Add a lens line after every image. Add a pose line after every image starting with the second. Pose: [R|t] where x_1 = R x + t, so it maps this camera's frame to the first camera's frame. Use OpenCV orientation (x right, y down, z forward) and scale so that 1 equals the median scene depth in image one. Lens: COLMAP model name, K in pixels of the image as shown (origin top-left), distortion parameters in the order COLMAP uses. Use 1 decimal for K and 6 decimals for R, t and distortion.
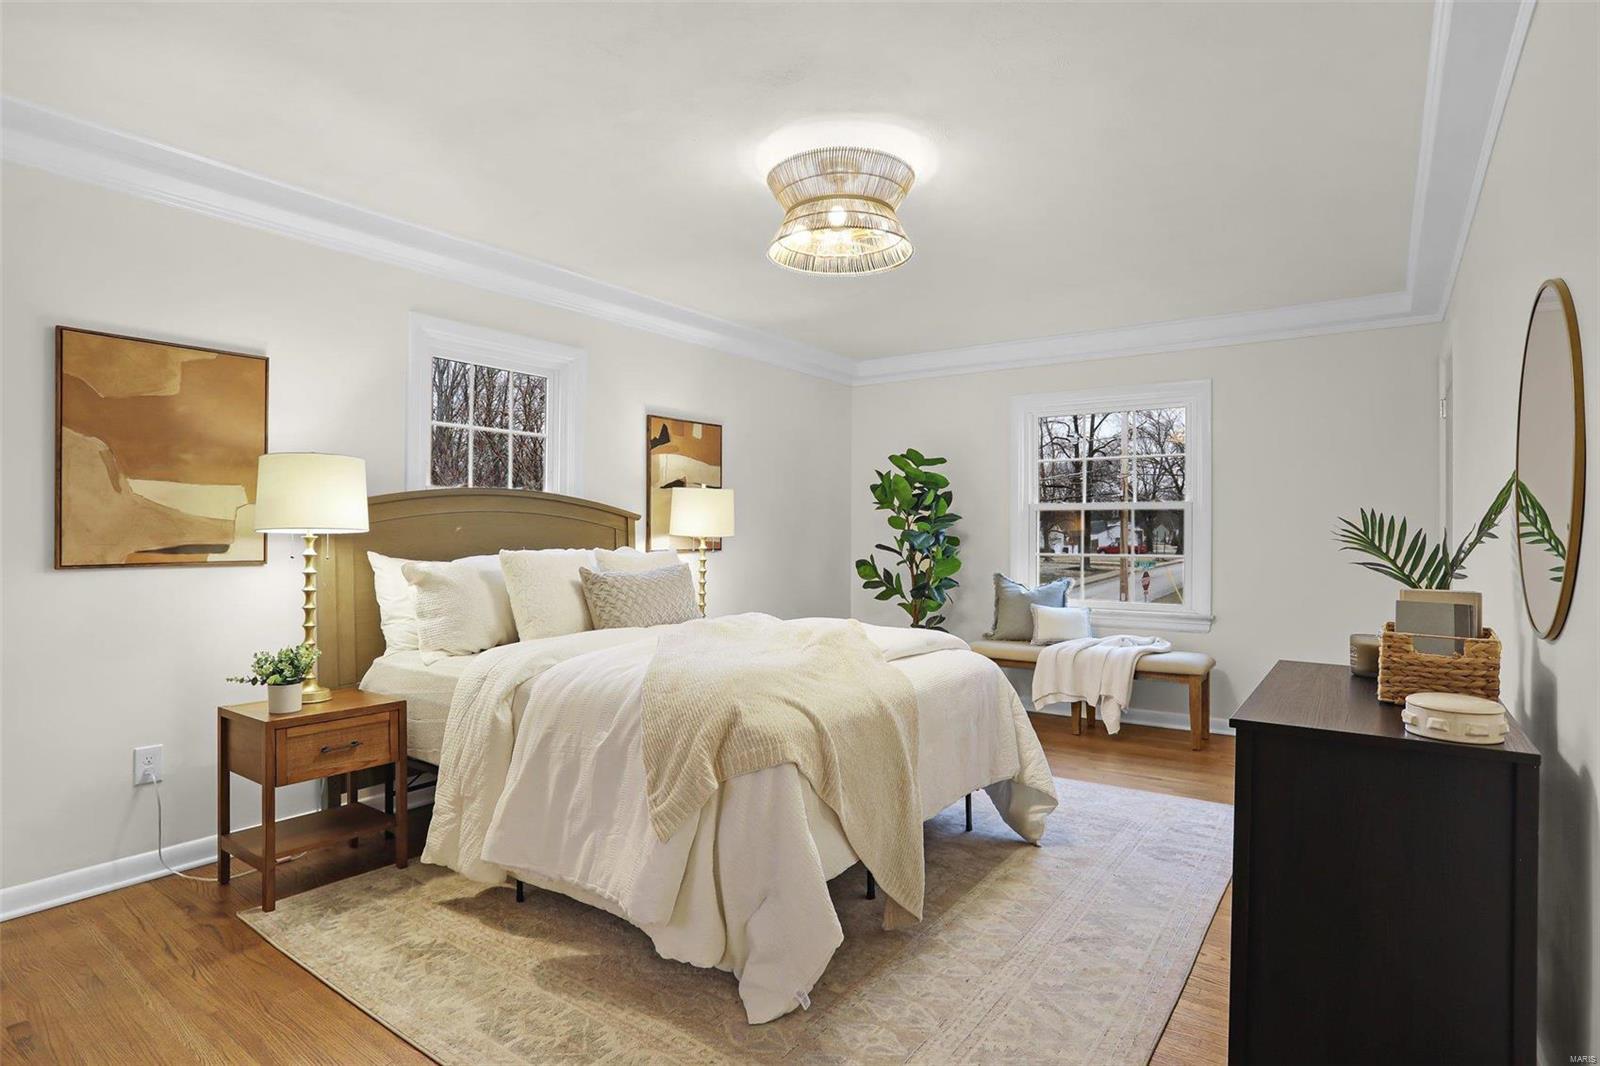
lens RADIAL K [[814.1, 0, 794.2], [0, 814.1, 533.1], [0, 0, 1]] dist [-0.003171, -0.000308]
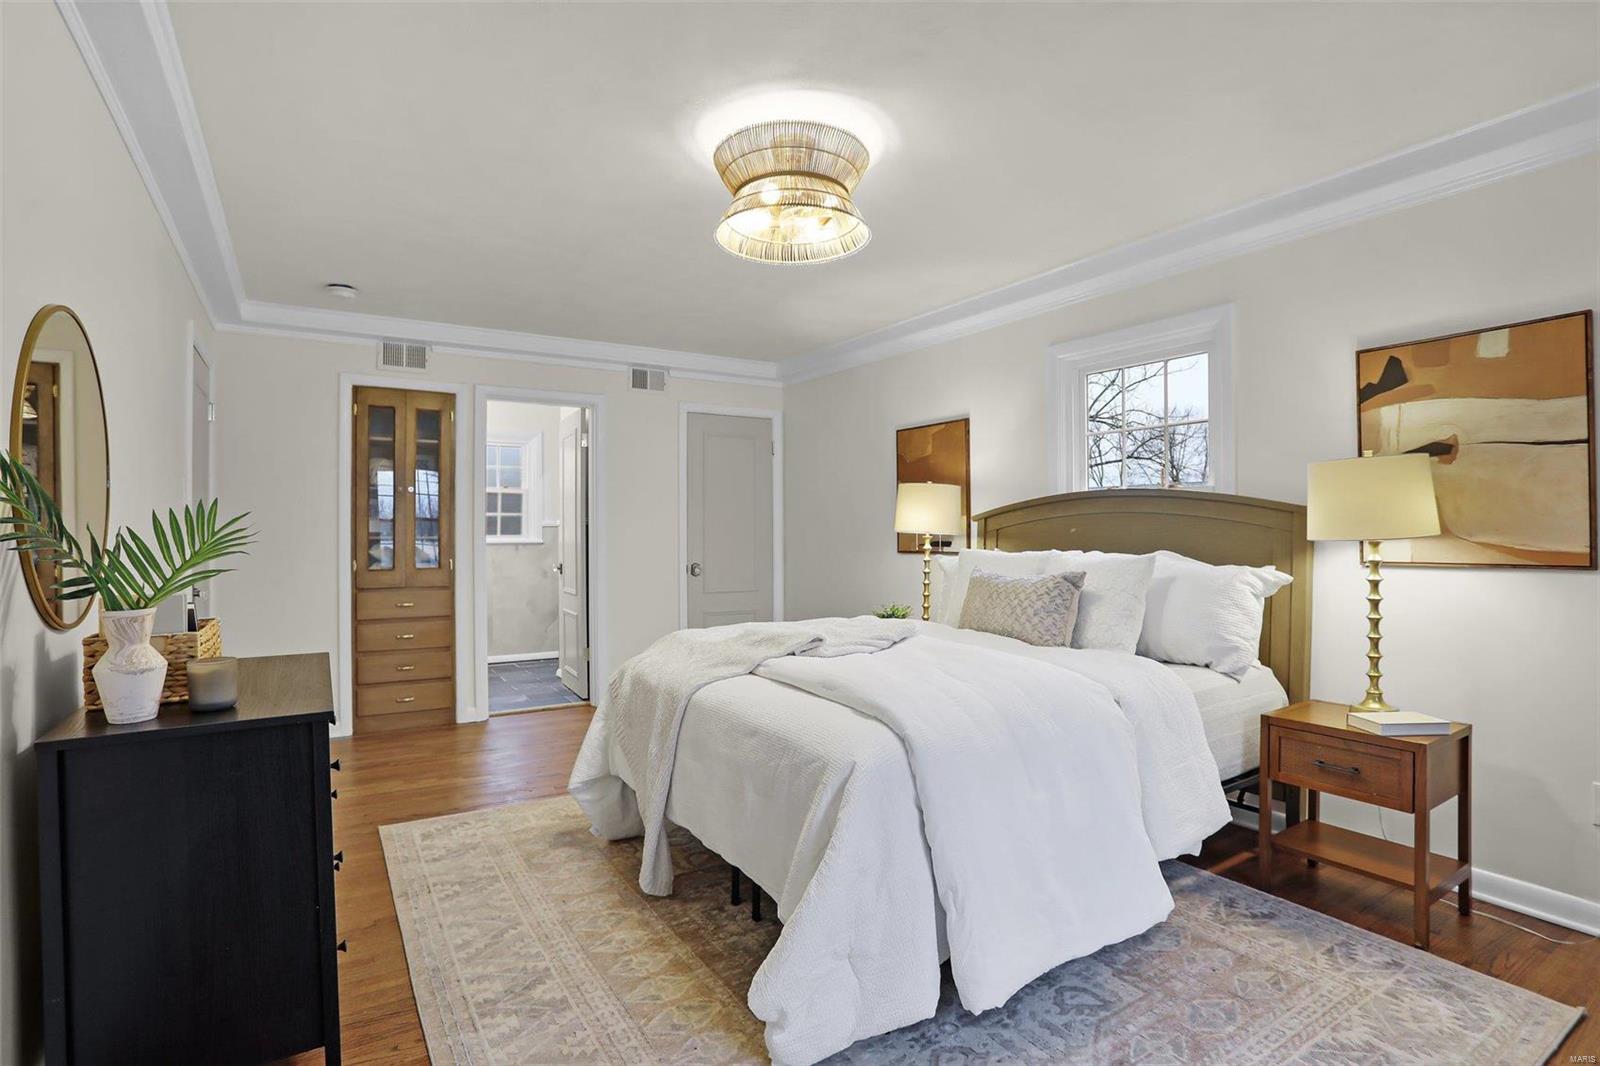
lens RADIAL K [[807.5, 0, 793.1], [0, 807.5, 533.7], [0, 0, 1]] dist [-0.002358, -0.000368]
pose [[-0.373407, -0.005444, -0.927652, 0.821445], [-0.010455, 0.999944, -0.001660, 0.004297], [0.927609, 0.009079, -0.373443, 1.205892]]
